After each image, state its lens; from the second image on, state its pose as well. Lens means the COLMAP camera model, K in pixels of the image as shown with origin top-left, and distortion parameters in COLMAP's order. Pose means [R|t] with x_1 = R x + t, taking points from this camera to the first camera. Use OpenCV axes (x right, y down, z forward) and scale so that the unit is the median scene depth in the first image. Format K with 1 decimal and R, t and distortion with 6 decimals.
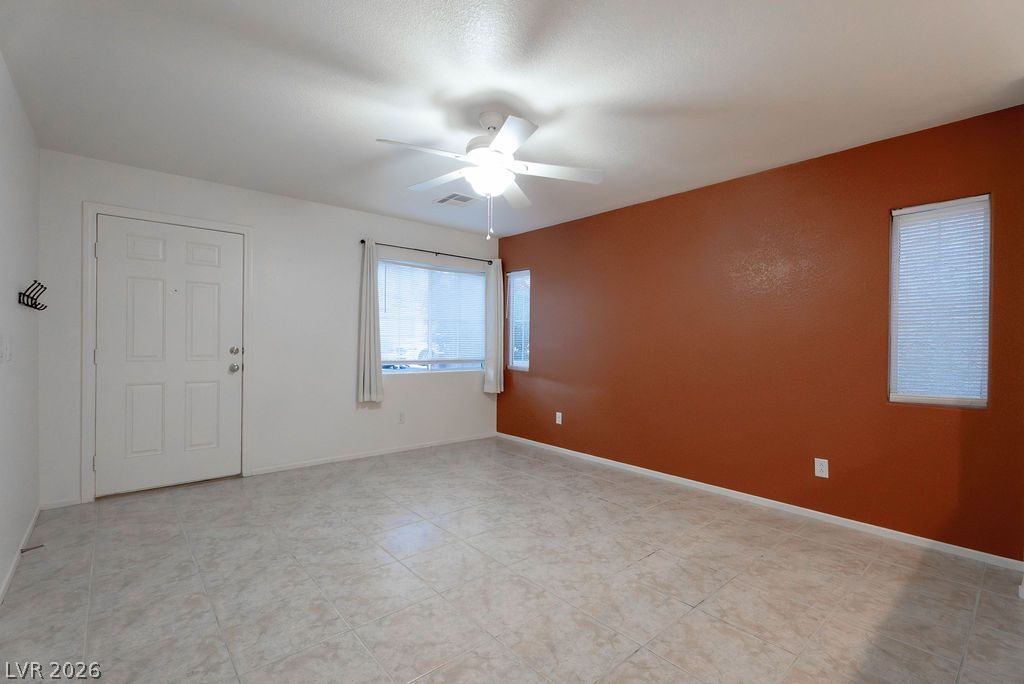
lens RADIAL K [[456.3, 0, 509.4], [0, 456.3, 349.4], [0, 0, 1]] dist [-0.002490, 0.001156]
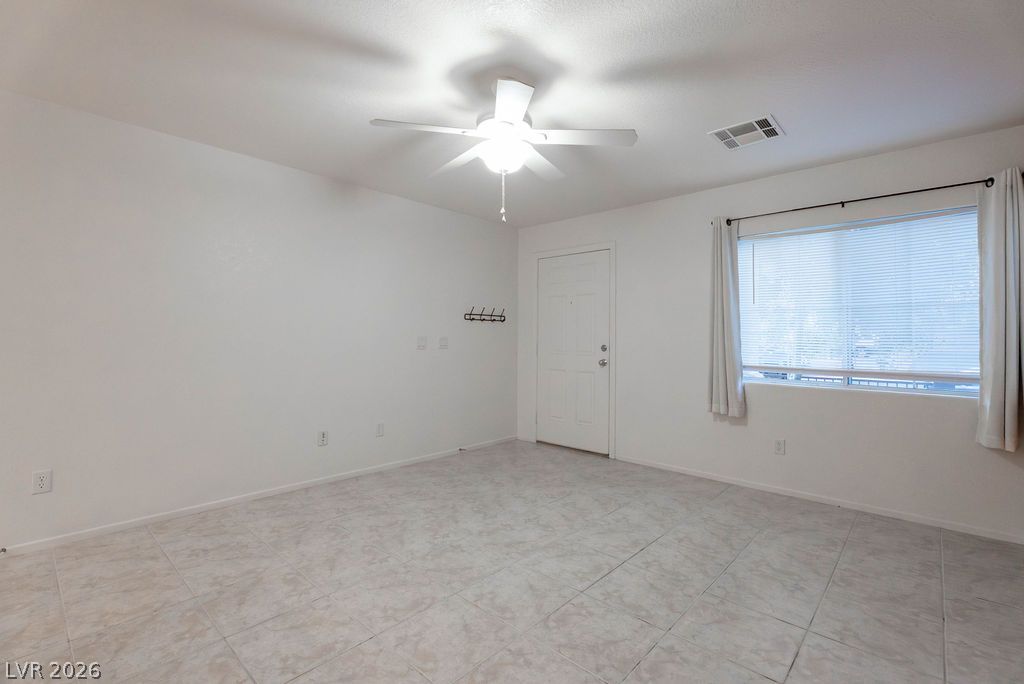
lens RADIAL K [[456.3, 0, 508.5], [0, 456.3, 333.1], [0, 0, 1]] dist [-0.002490, 0.001156]
pose [[0.115034, -0.018825, -0.993183, 0.697563], [-0.024308, 0.999468, -0.021759, -0.006572], [0.993064, 0.026646, 0.114515, 0.778390]]
